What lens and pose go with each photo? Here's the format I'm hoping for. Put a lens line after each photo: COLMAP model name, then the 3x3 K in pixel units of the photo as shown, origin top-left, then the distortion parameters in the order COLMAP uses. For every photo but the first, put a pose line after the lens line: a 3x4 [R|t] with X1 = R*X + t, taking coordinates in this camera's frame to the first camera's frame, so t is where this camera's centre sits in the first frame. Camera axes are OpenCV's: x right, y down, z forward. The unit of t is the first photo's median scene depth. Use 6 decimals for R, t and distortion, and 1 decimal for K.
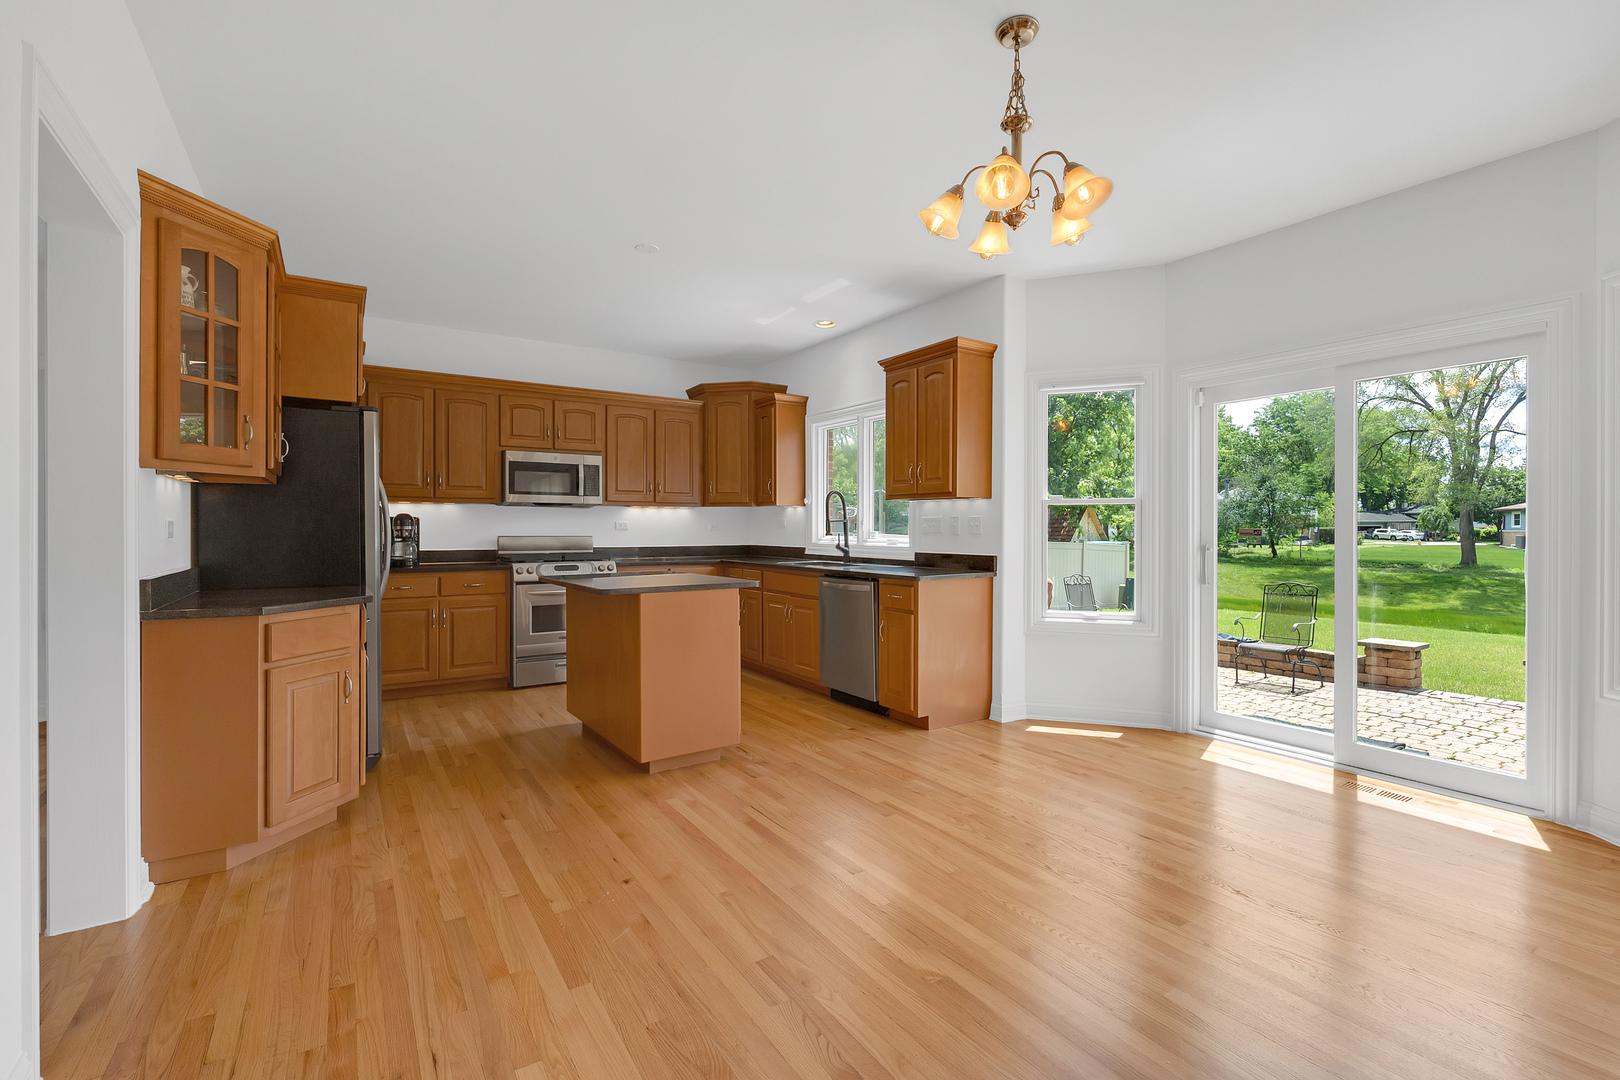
lens RADIAL K [[718.8, 0, 812.5], [0, 718.8, 535.0], [0, 0, 1]] dist [0.000176, 0.000189]
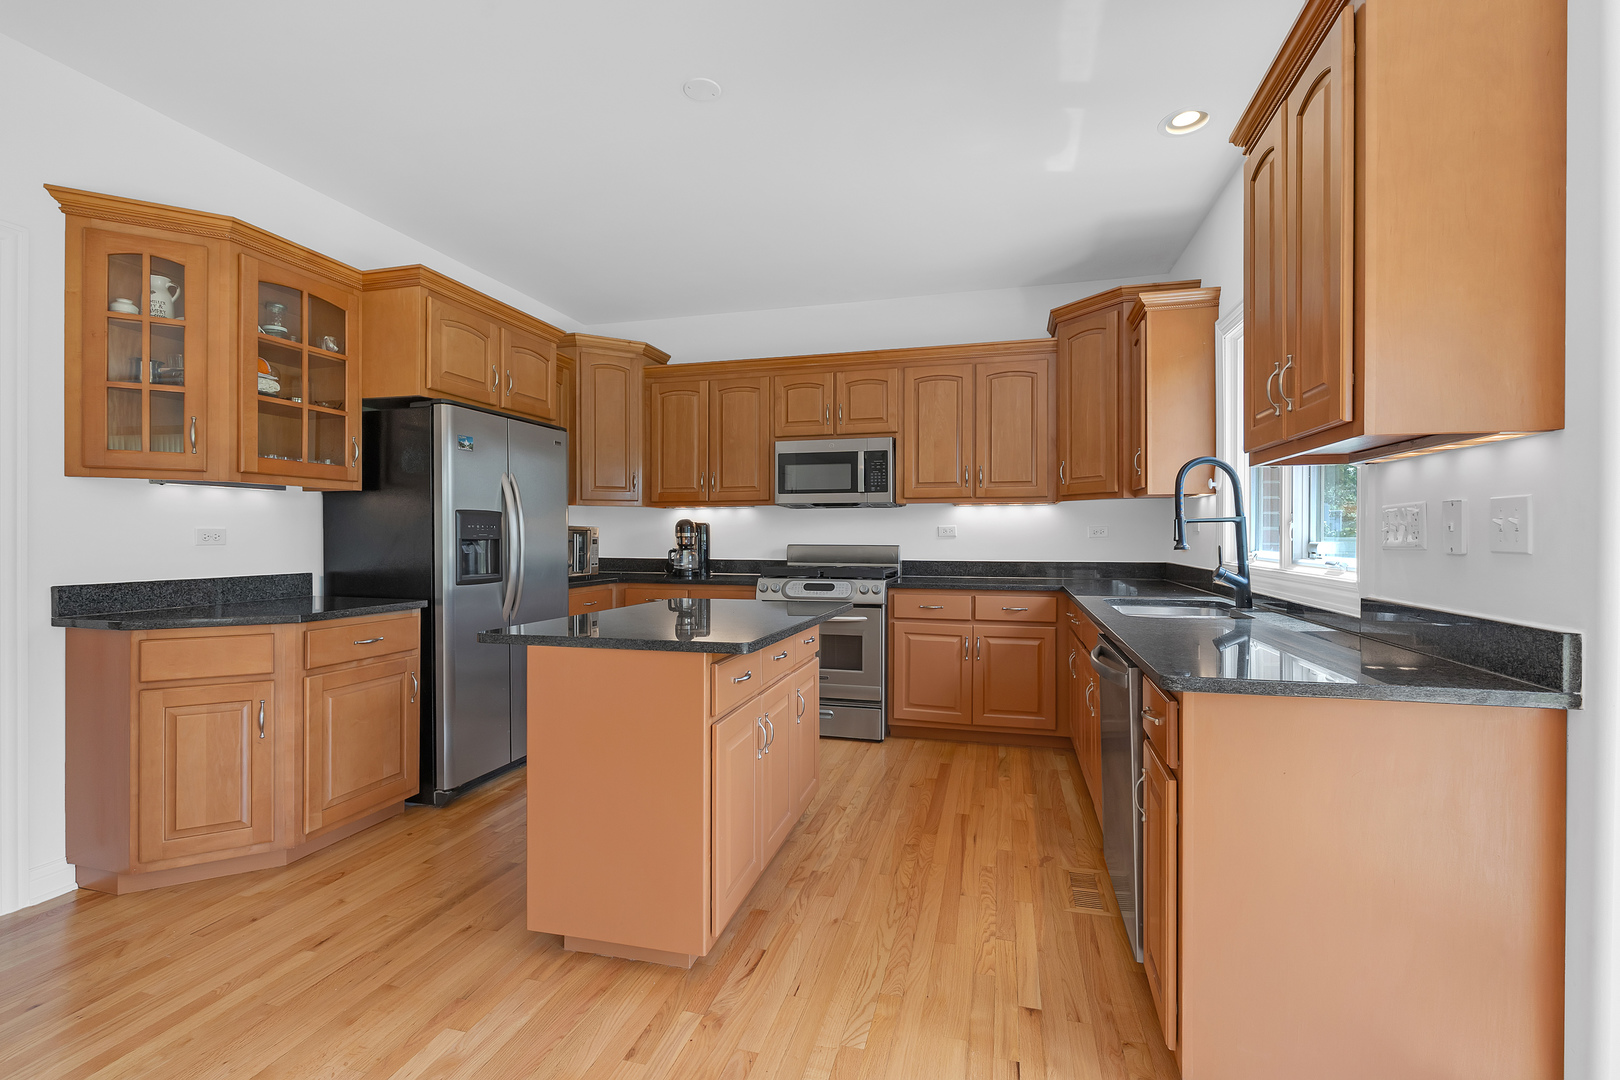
lens RADIAL K [[718.8, 0, 799.8], [0, 718.8, 538.5], [0, 0, 1]] dist [0.000176, 0.000189]
pose [[0.646984, 0.003101, -0.762497, 0.227632], [-0.005966, 0.999982, -0.000995, -0.004949], [0.762480, 0.005193, 0.646991, 0.493657]]
